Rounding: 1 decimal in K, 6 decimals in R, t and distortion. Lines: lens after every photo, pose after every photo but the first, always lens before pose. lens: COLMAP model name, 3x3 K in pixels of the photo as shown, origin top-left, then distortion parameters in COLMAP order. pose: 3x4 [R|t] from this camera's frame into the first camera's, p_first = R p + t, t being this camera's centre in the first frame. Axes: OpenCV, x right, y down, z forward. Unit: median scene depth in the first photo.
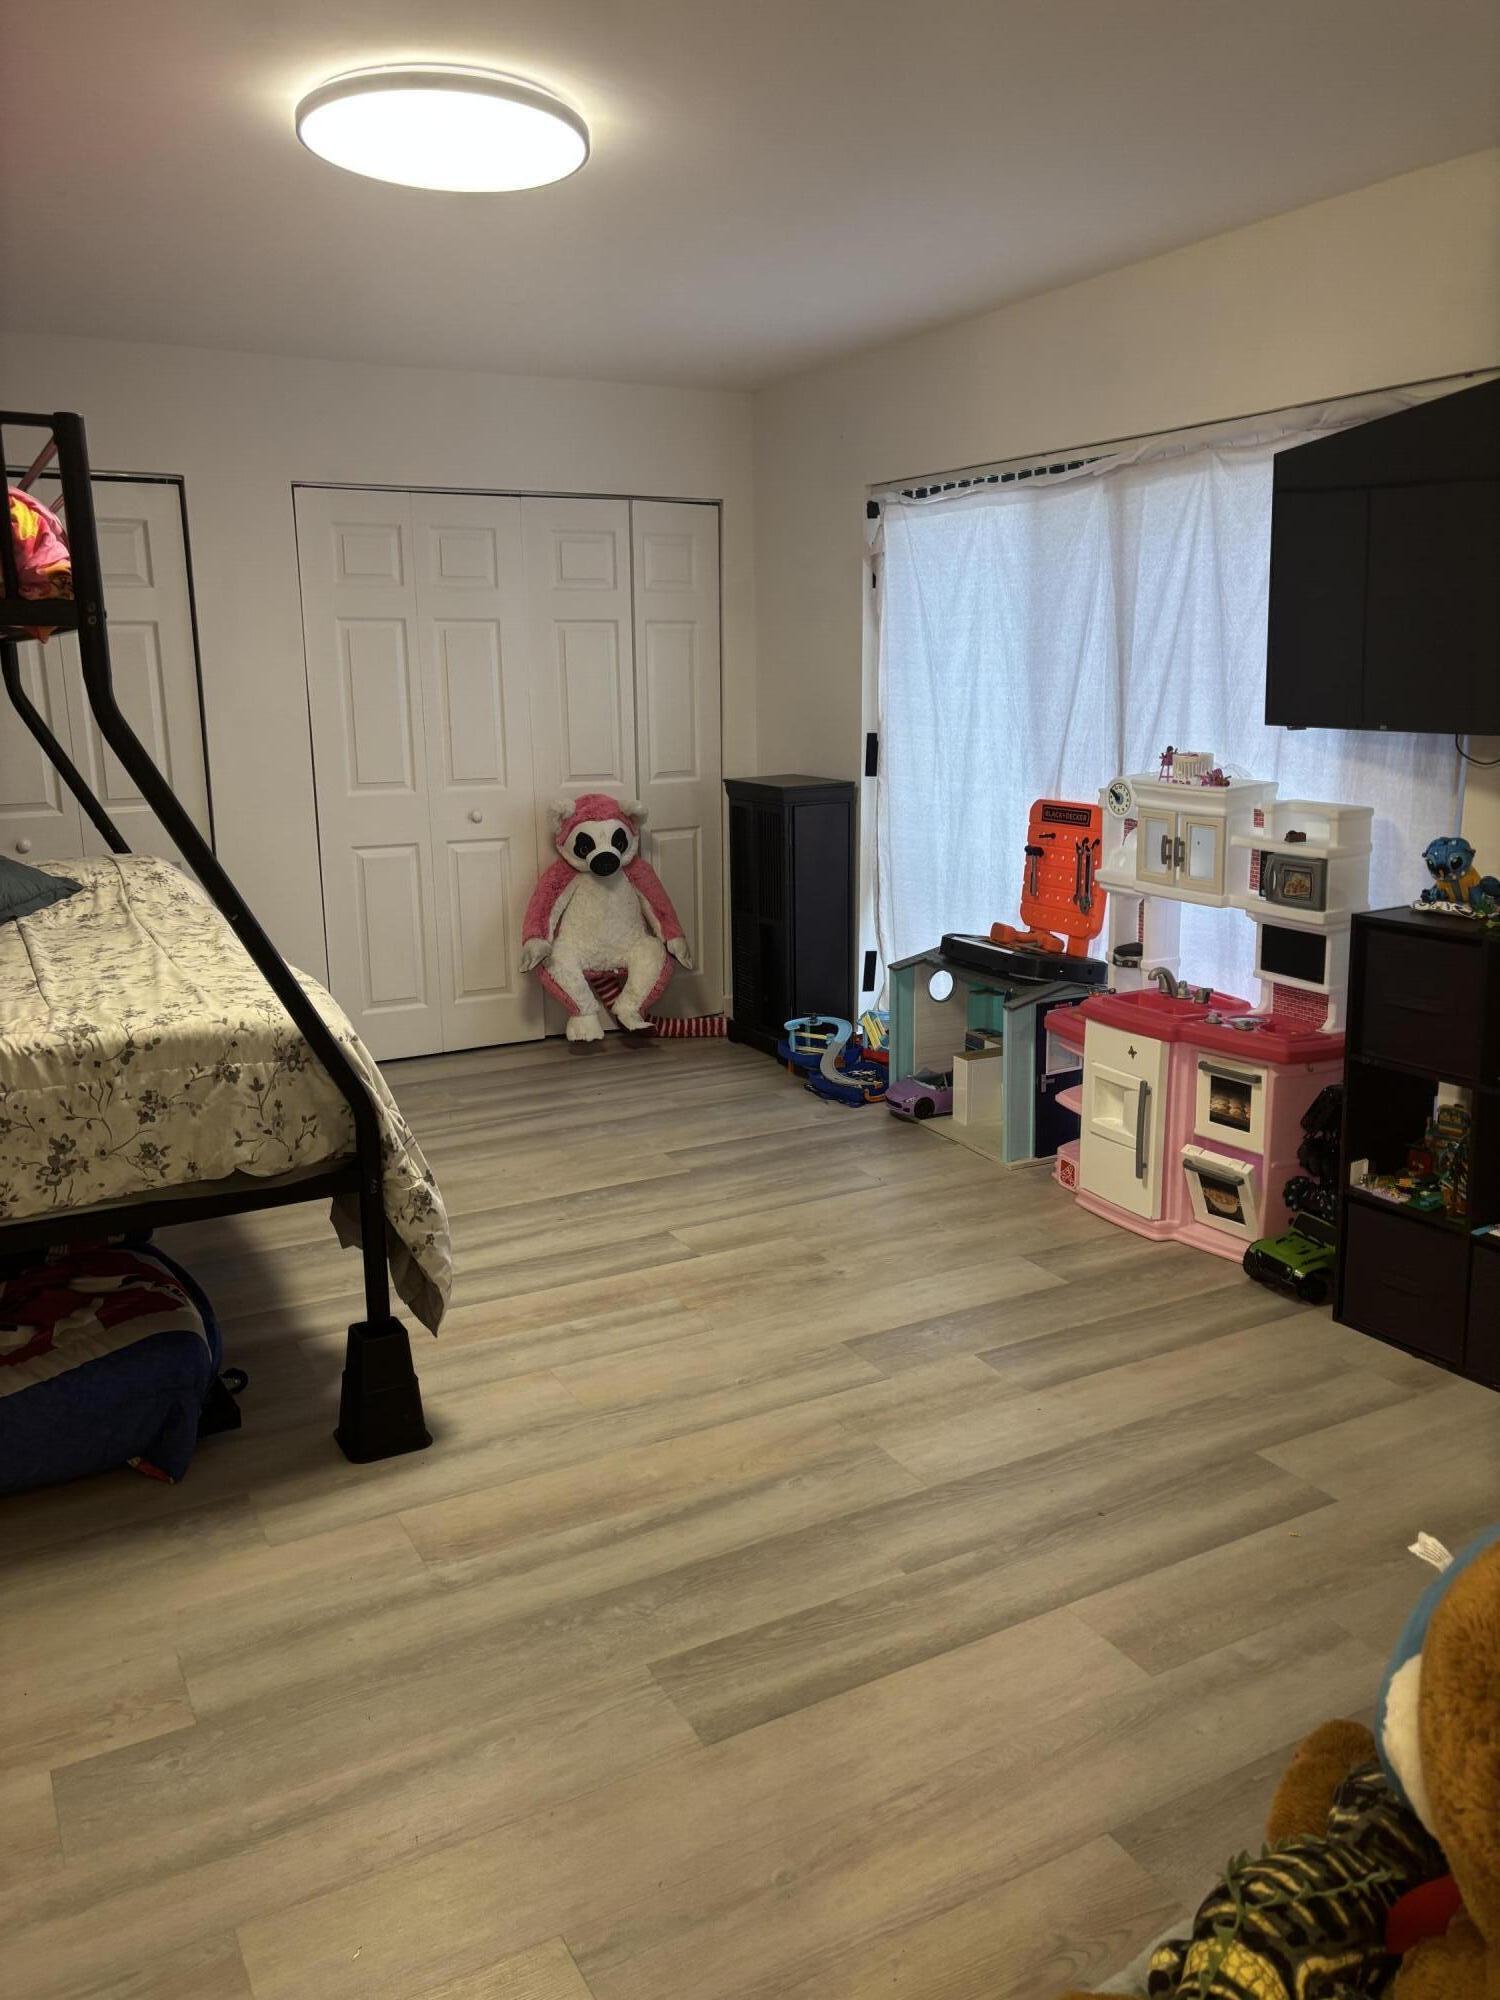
lens RADIAL K [[1511.3, 0, 750.0], [0, 1511.3, 1000.0], [0, 0, 1]] dist [0.036480, 0.000246]
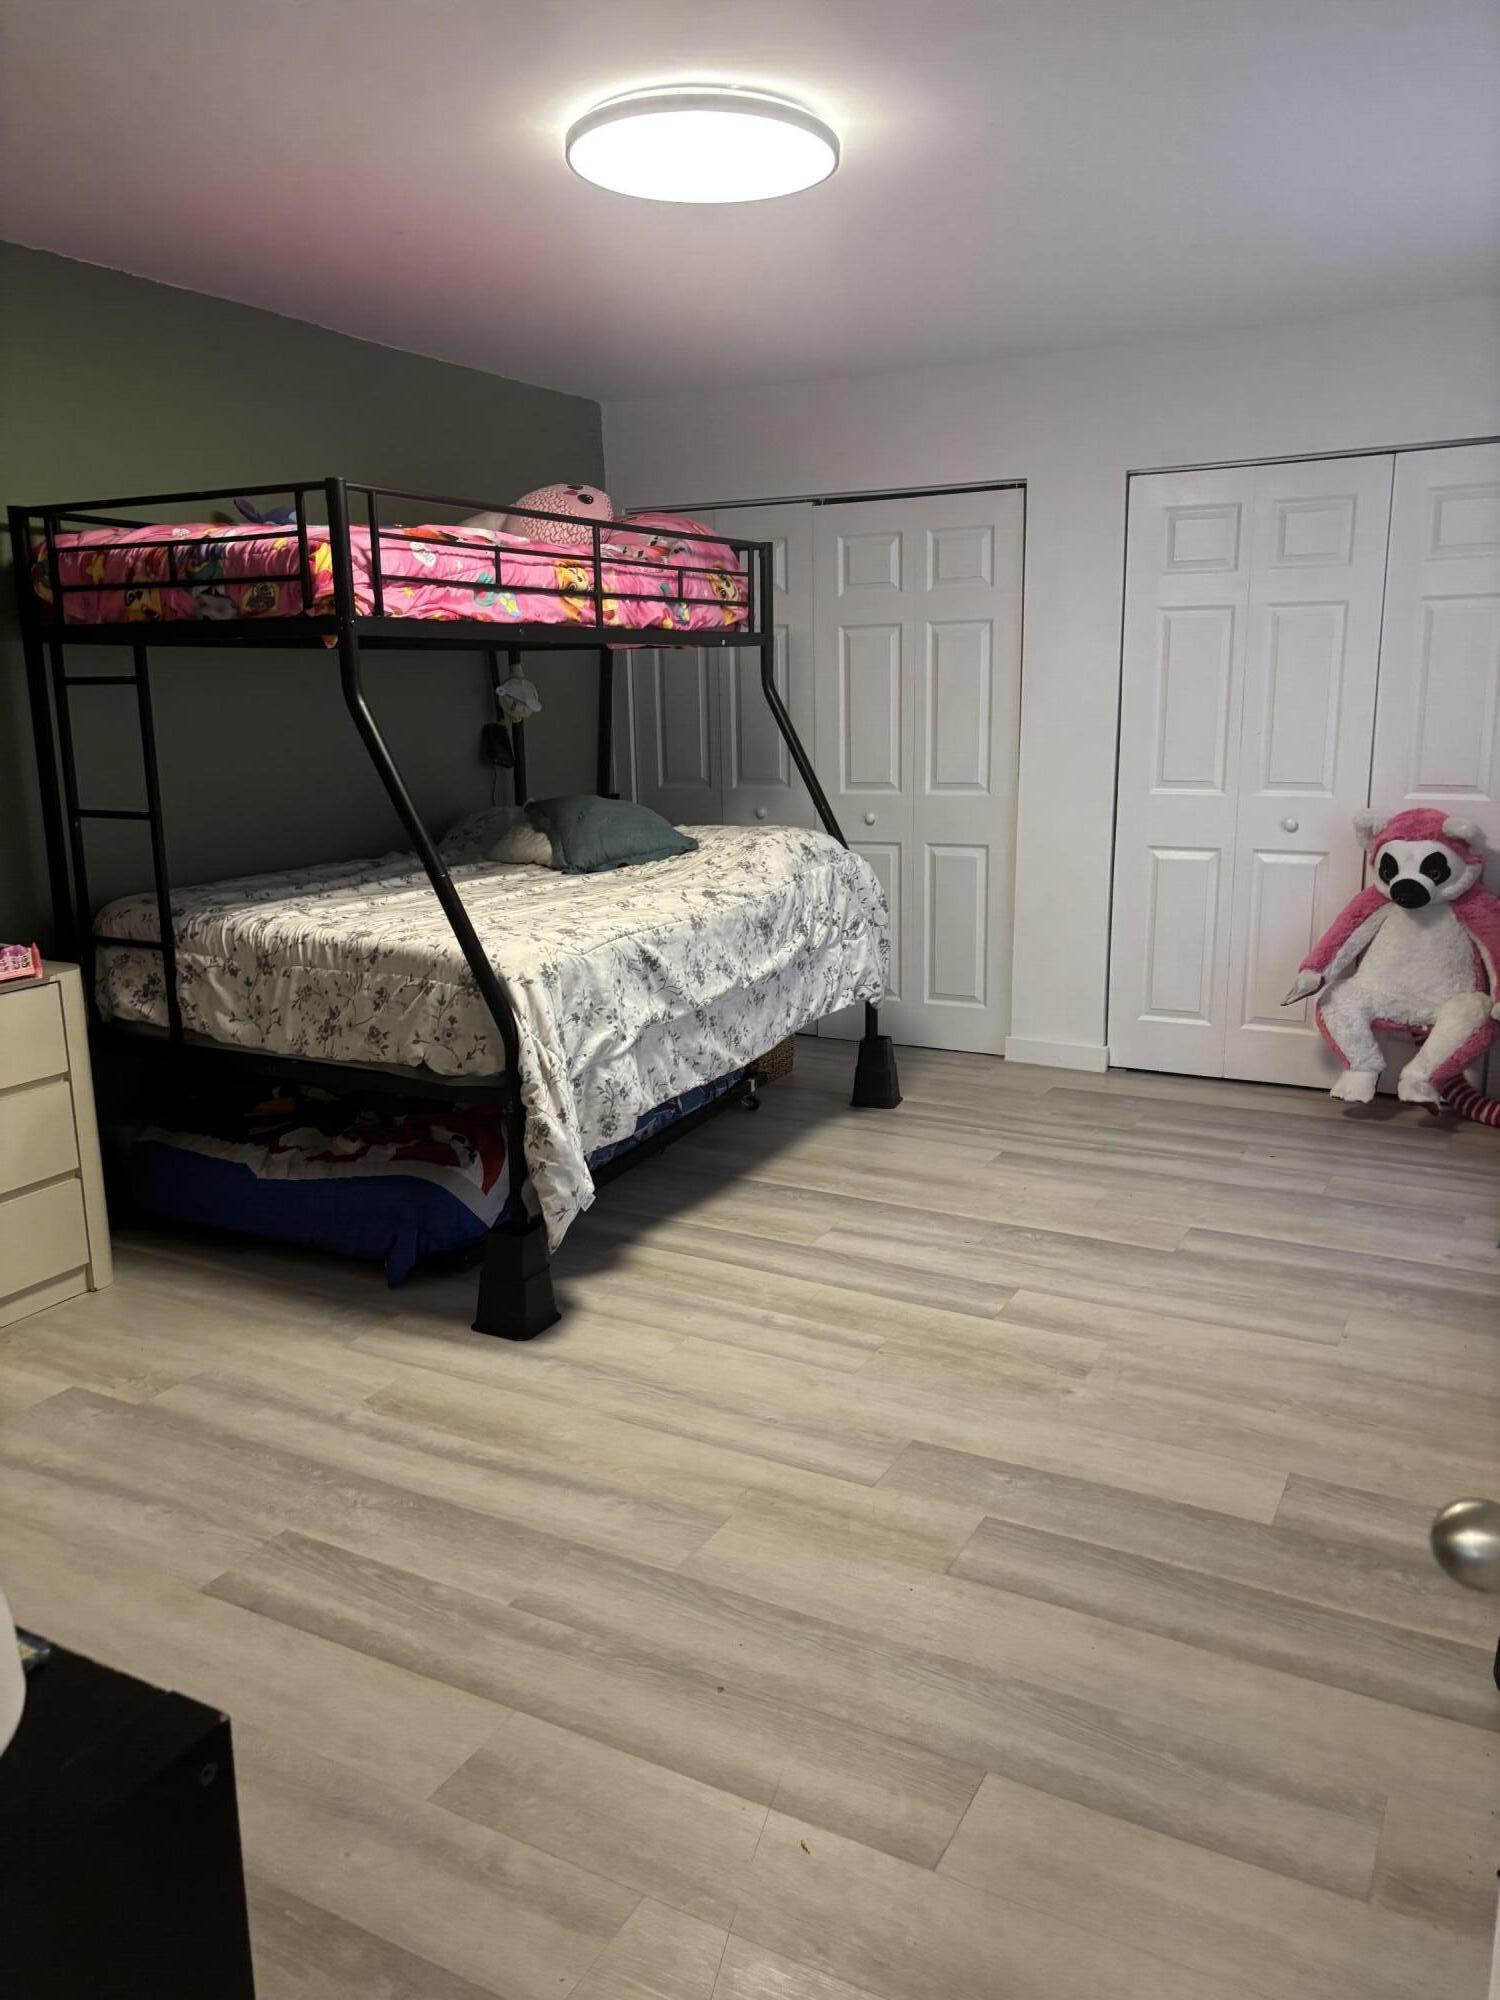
lens RADIAL K [[1517.9, 0, 730.2], [0, 1517.9, 1004.2], [0, 0, 1]] dist [0.113250, -0.162514]
pose [[0.530178, 0.178631, -0.828856, 0.668072], [-0.171698, 0.979921, 0.101361, -0.086765], [0.830320, 0.088573, 0.550203, 0.397106]]
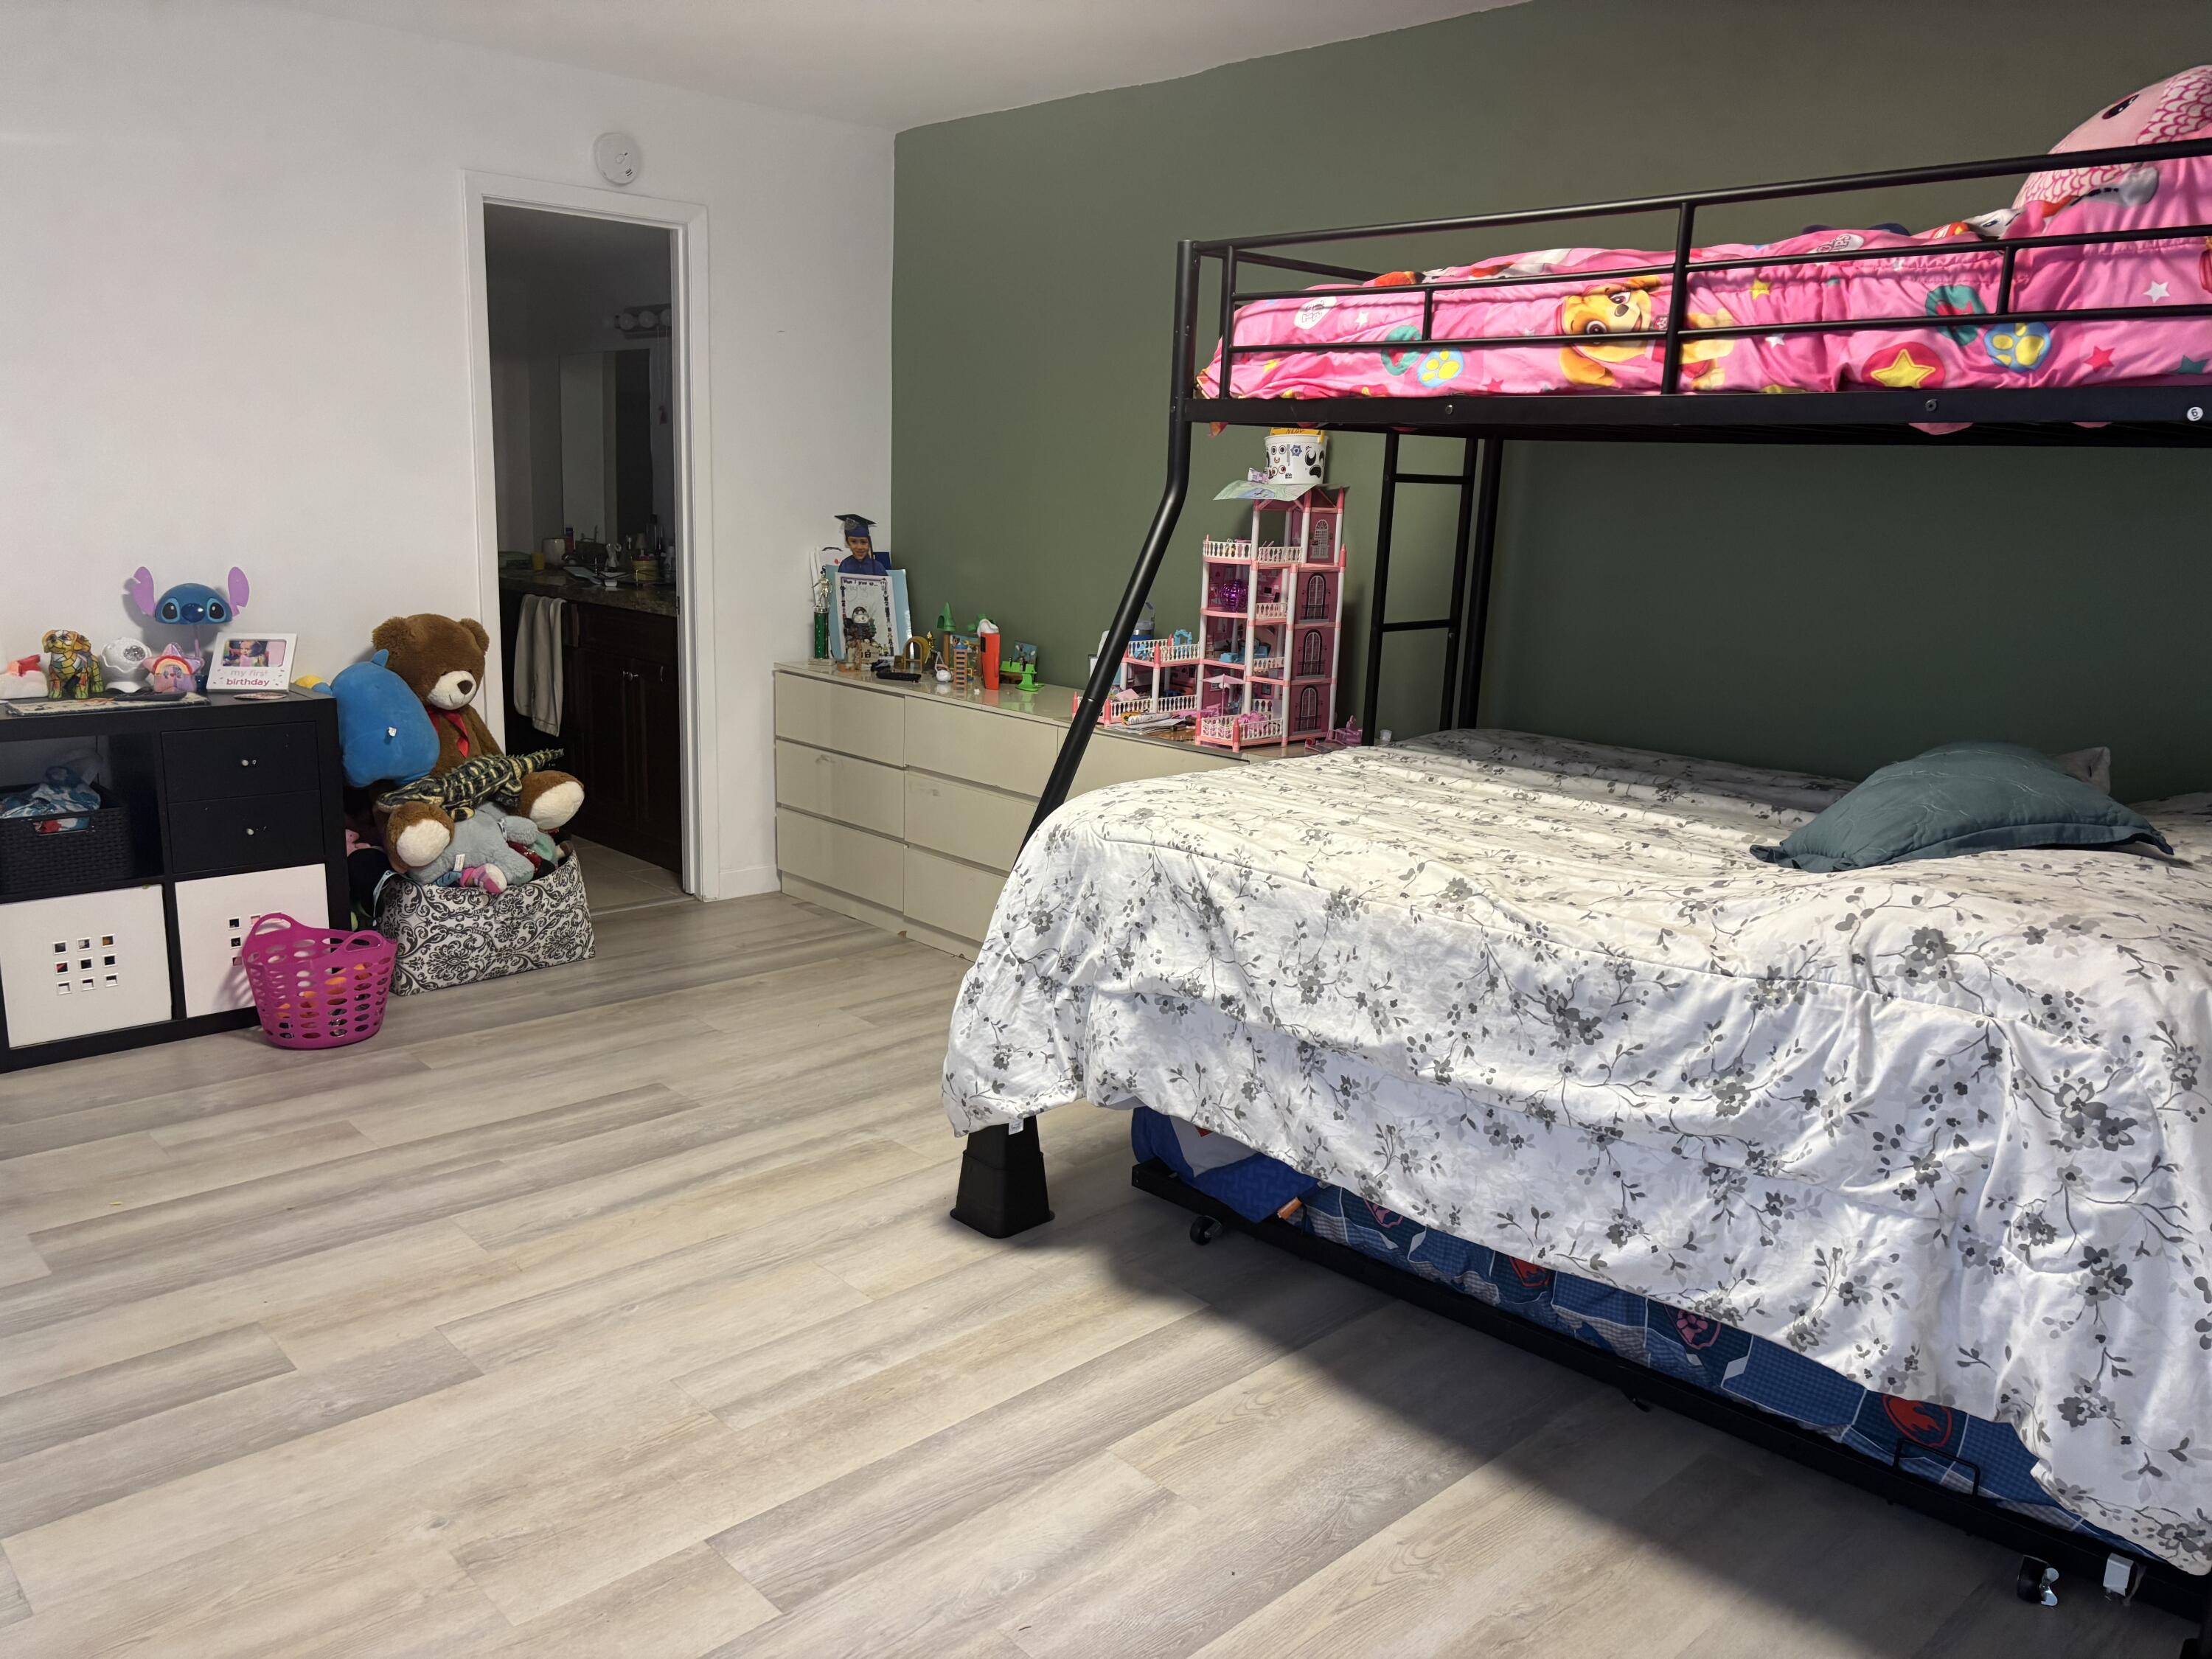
lens RADIAL K [[1671.5, 0, 1076.0], [0, 1671.5, 820.2], [0, 0, 1]] dist [0.036480, 0.000246]
pose [[-0.971795, 0.021321, -0.234861, -0.028963], [-0.077870, 0.911035, 0.404909, -0.345605], [0.222600, 0.411777, -0.883679, 1.609051]]
